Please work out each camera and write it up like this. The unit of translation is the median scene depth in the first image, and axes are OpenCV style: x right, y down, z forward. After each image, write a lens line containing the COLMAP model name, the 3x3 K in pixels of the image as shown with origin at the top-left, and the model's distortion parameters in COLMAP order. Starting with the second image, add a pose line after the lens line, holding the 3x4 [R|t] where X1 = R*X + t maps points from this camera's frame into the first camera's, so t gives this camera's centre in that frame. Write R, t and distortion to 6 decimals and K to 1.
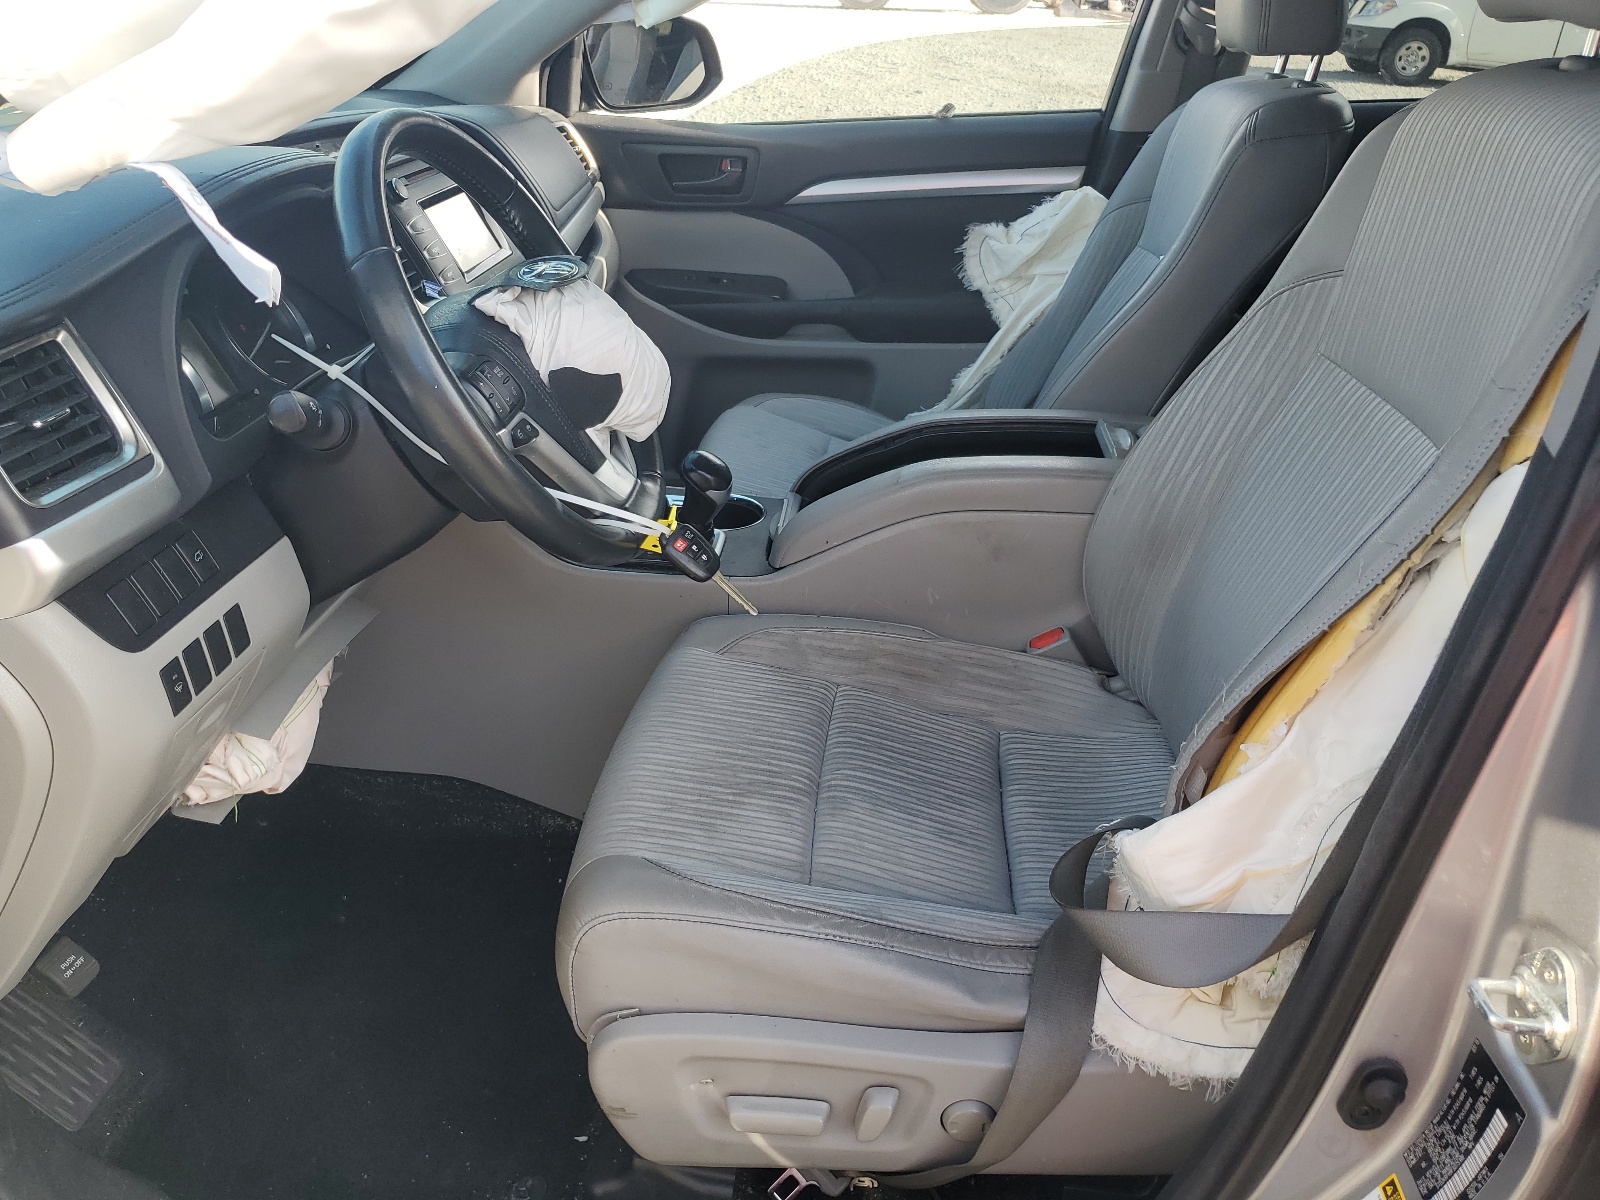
lens RADIAL K [[1211.3, 0, 799.7], [0, 1211.3, 599.9], [0, 0, 1]] dist [-0.002088, 0.000136]
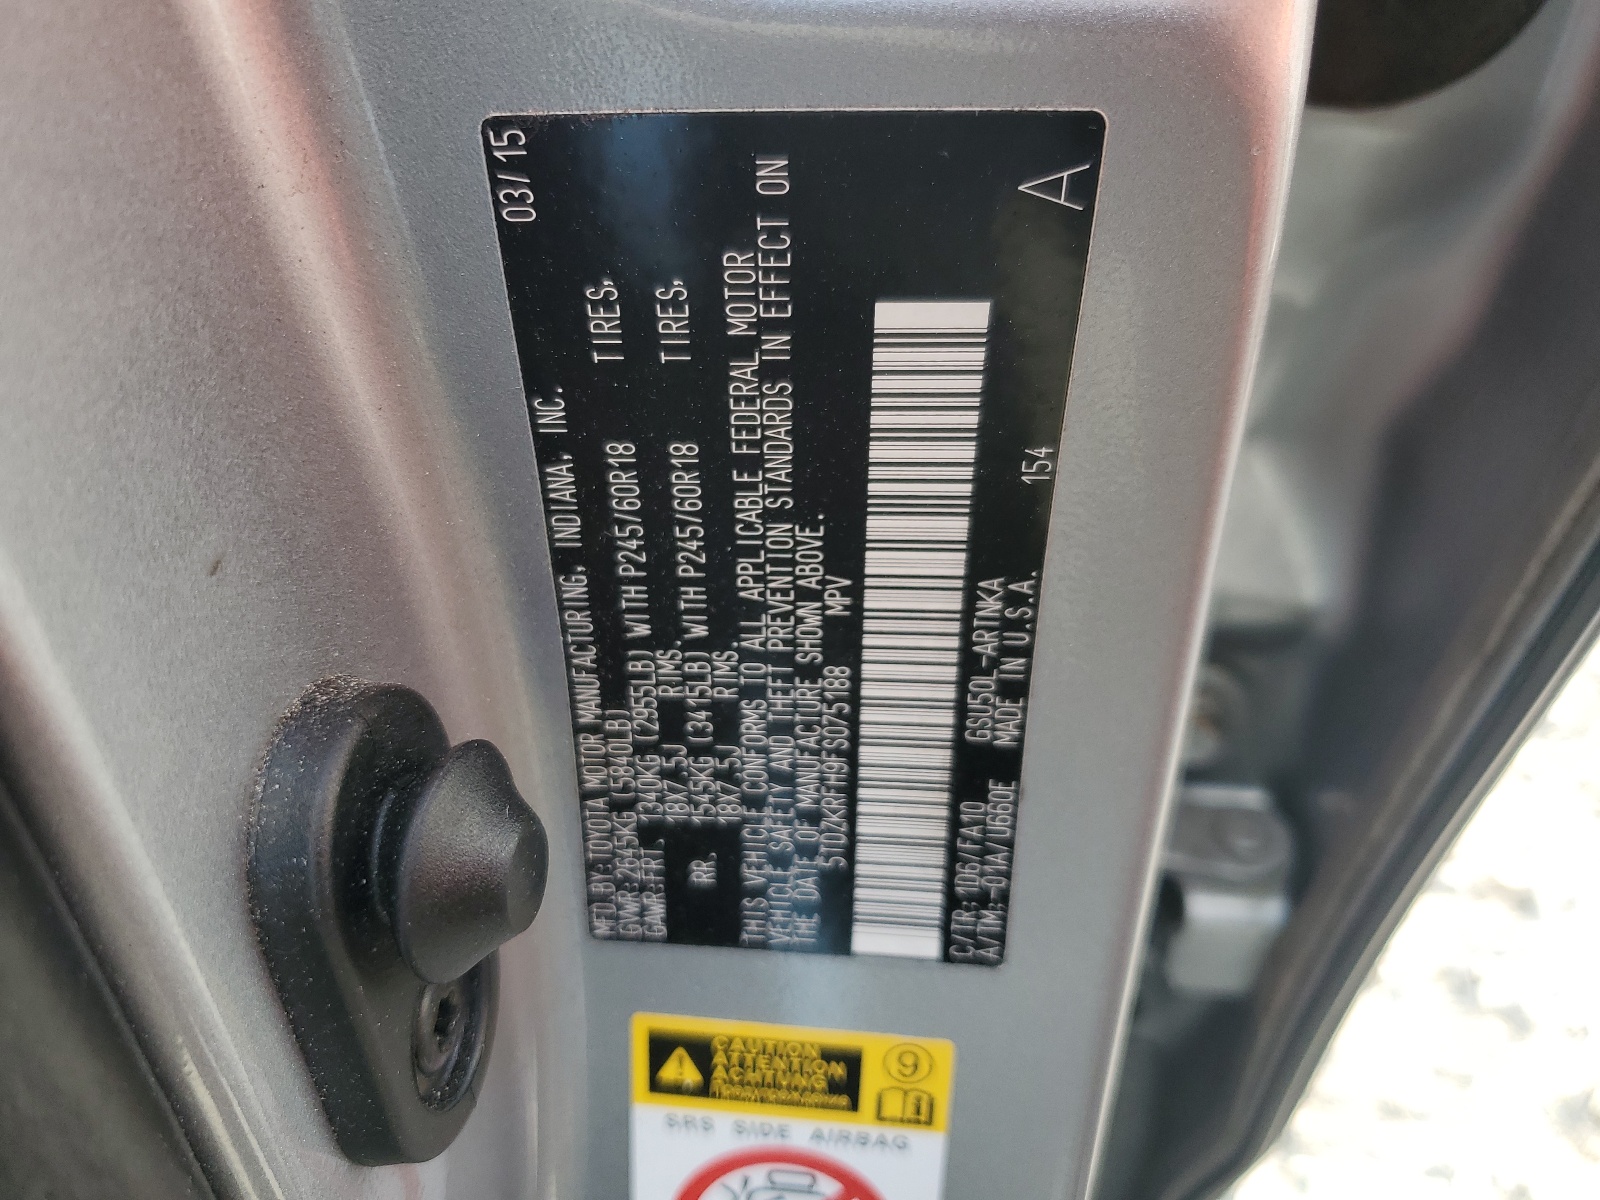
lens RADIAL K [[1211.3, 0, 799.8], [0, 1211.3, 600.3], [0, 0, 1]] dist [-0.002088, 0.000136]
pose [[0.023398, -0.667499, 0.744243, 0.393832], [0.469632, 0.664532, 0.581242, 0.322367], [-0.882552, 0.335920, 0.329027, 0.910616]]
